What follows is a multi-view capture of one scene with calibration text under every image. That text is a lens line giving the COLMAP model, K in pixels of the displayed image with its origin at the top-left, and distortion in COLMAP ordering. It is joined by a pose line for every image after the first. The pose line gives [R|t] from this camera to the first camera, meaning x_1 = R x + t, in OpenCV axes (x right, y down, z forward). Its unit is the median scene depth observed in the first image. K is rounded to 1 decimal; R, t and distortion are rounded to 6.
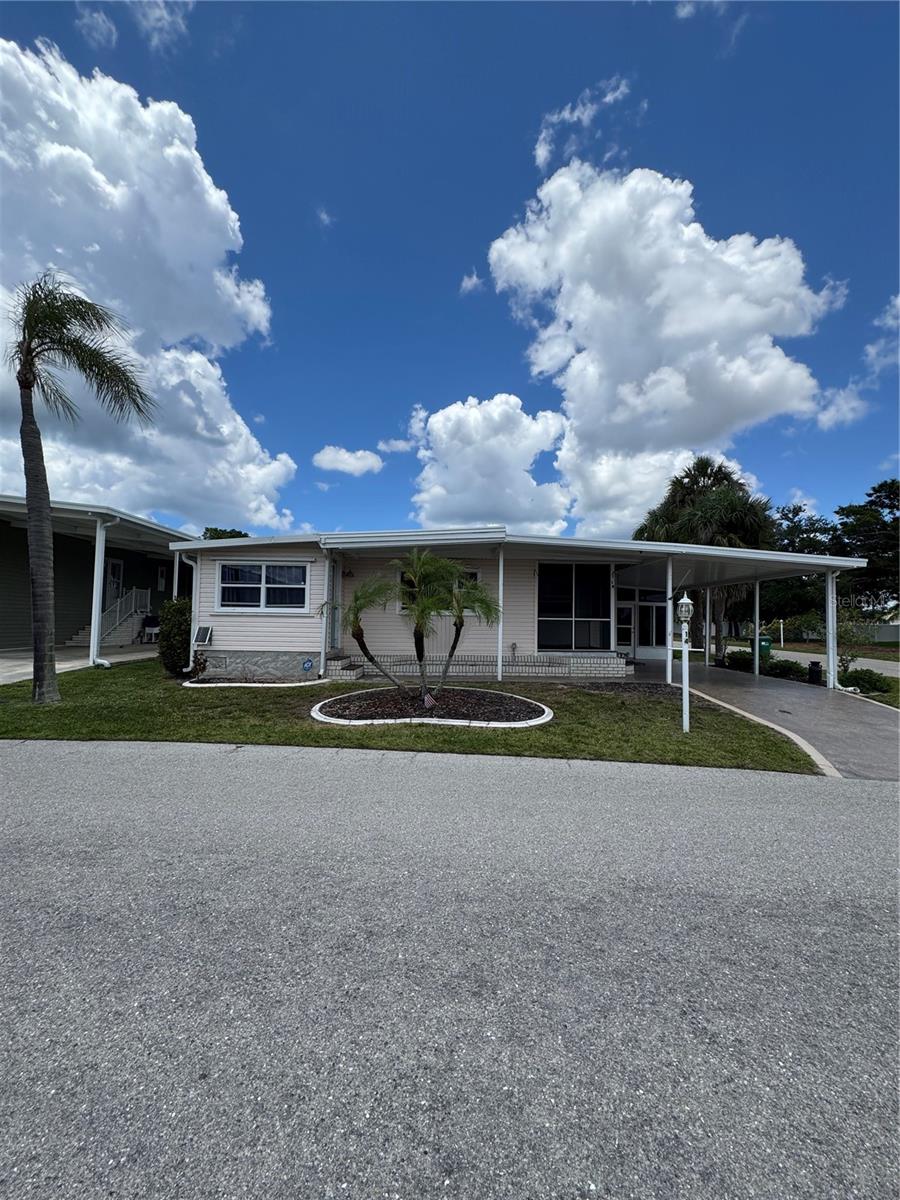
lens RADIAL K [[511.9, 0, 473.0], [0, 511.9, 602.9], [0, 0, 1]] dist [-0.011294, -0.000209]
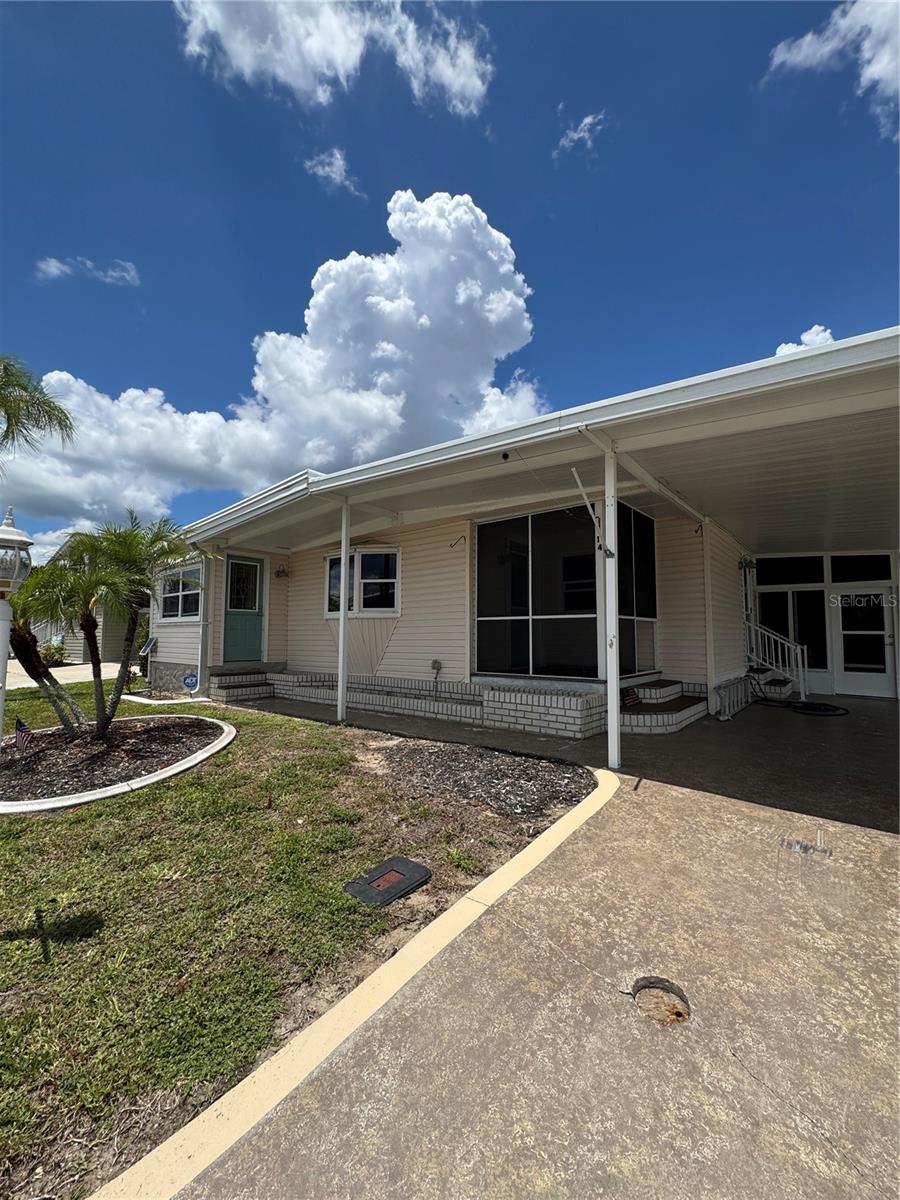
lens RADIAL K [[494.2, 0, 450.0], [0, 494.2, 600.0], [0, 0, 1]] dist [0.000290, 0.000020]
pose [[0.772587, -0.060786, -0.631992, 0.069833], [0.034798, 0.997964, -0.053446, 0.005752], [0.633955, 0.019300, 0.773129, 0.081950]]
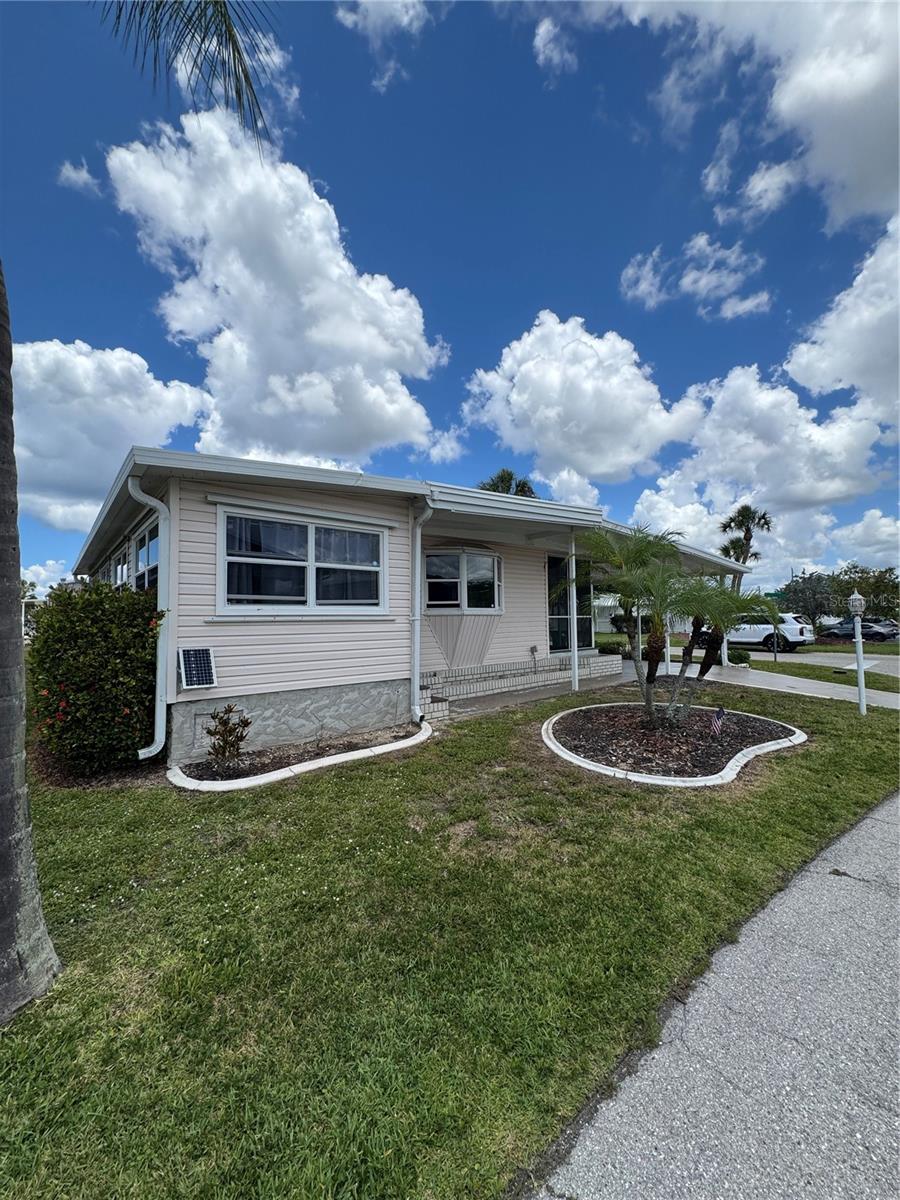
lens RADIAL K [[511.9, 0, 473.0], [0, 511.9, 602.9], [0, 0, 1]] dist [-0.011294, -0.000209]
pose [[0.730657, -0.003860, 0.682734, -0.085991], [0.011008, 0.999921, -0.006127, 0.001552], [-0.682656, 0.011992, 0.730641, 0.065969]]
